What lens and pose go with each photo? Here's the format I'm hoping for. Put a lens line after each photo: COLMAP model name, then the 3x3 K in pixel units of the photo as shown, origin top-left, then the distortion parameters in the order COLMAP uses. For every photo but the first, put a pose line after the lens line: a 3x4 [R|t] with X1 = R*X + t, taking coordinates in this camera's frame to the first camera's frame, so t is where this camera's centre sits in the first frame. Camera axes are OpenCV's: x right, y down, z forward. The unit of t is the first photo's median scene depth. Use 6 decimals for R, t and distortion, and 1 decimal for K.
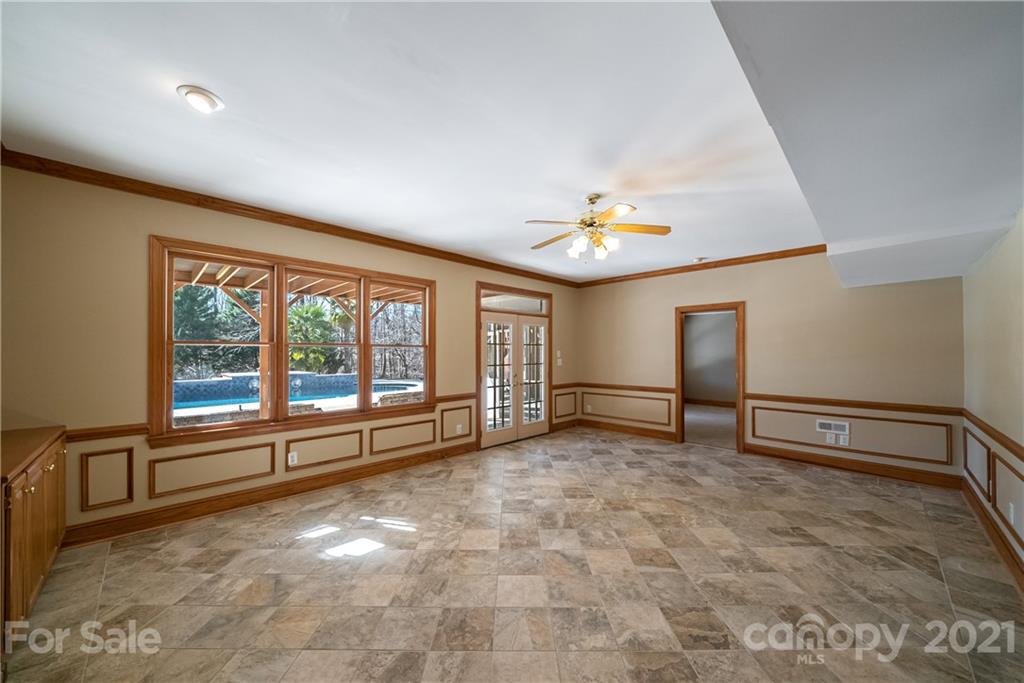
lens RADIAL K [[369.1, 0, 523.9], [0, 369.1, 351.3], [0, 0, 1]] dist [-0.005215, -0.000242]
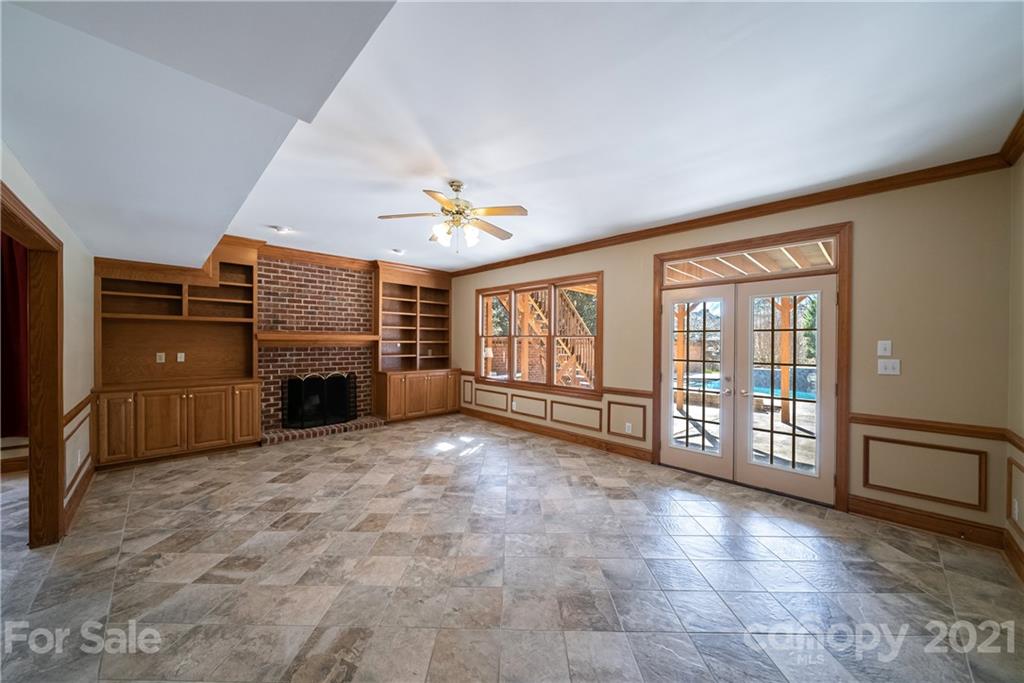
lens RADIAL K [[369.1, 0, 498.3], [0, 369.1, 346.5], [0, 0, 1]] dist [-0.005215, -0.000242]
pose [[-0.052030, 0.012627, -0.998566, 0.973697], [-0.005867, 0.999899, 0.012949, 0.004104], [0.998628, 0.006532, -0.051951, 0.964884]]
